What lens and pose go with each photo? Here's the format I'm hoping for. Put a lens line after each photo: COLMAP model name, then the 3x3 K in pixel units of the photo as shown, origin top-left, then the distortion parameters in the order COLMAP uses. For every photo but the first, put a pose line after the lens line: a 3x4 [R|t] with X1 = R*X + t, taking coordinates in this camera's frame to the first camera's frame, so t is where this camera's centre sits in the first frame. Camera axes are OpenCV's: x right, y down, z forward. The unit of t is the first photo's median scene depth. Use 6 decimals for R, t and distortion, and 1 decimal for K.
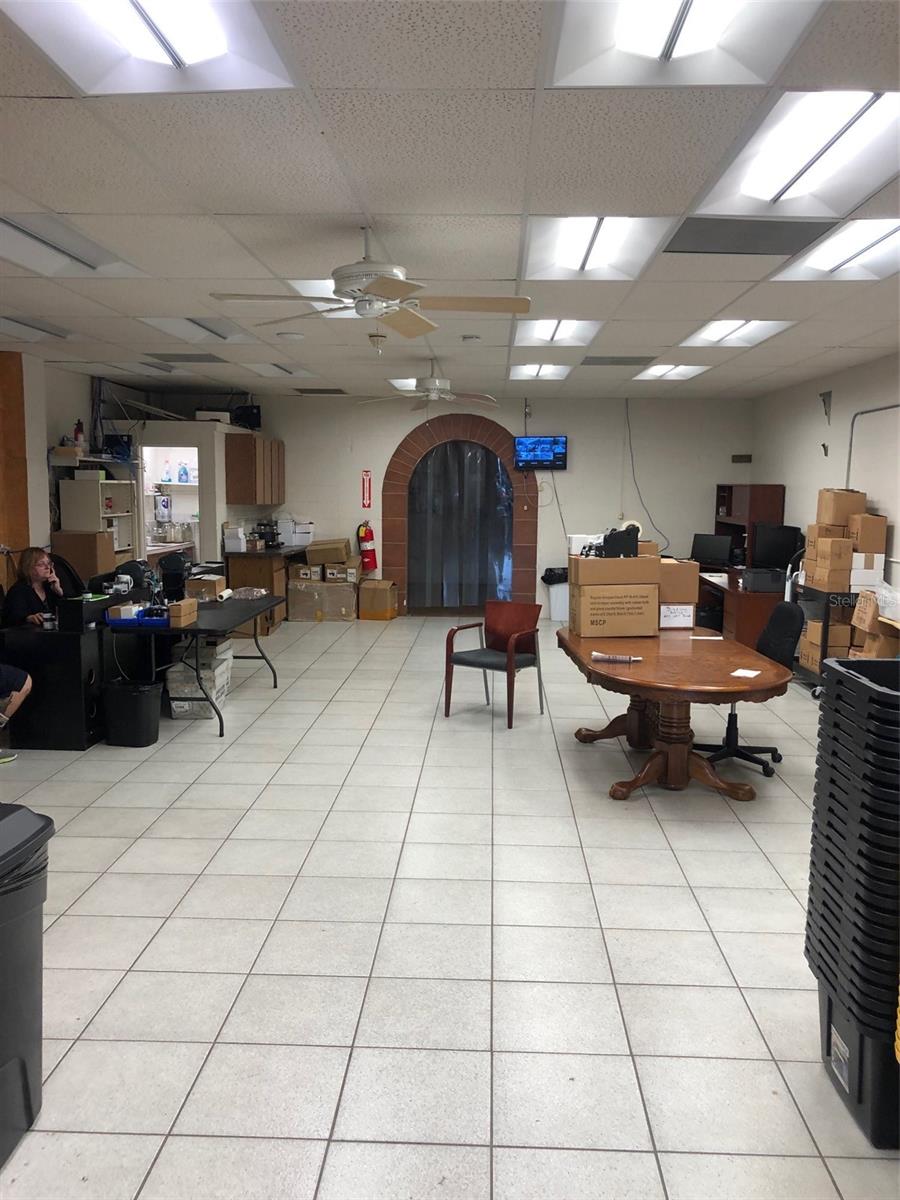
lens RADIAL K [[977.6, 0, 450.0], [0, 977.6, 603.7], [0, 0, 1]] dist [0.009060, 0.000844]
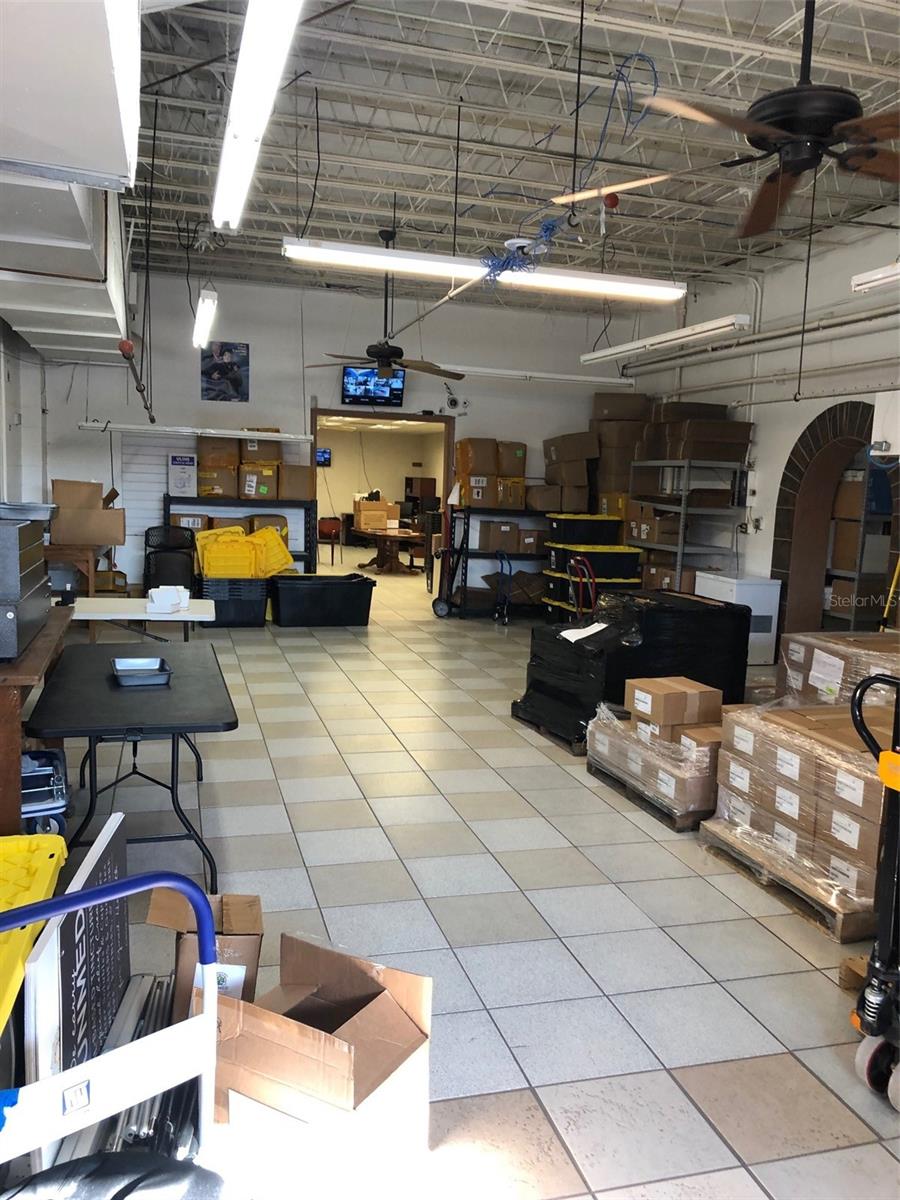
lens RADIAL K [[977.6, 0, 453.9], [0, 977.6, 602.0], [0, 0, 1]] dist [0.009060, 0.000844]
pose [[0.949500, -0.005629, 0.313716, -0.279152], [0.002243, 0.999935, 0.011152, 0.119649], [-0.313758, -0.009885, 0.949451, -0.994564]]
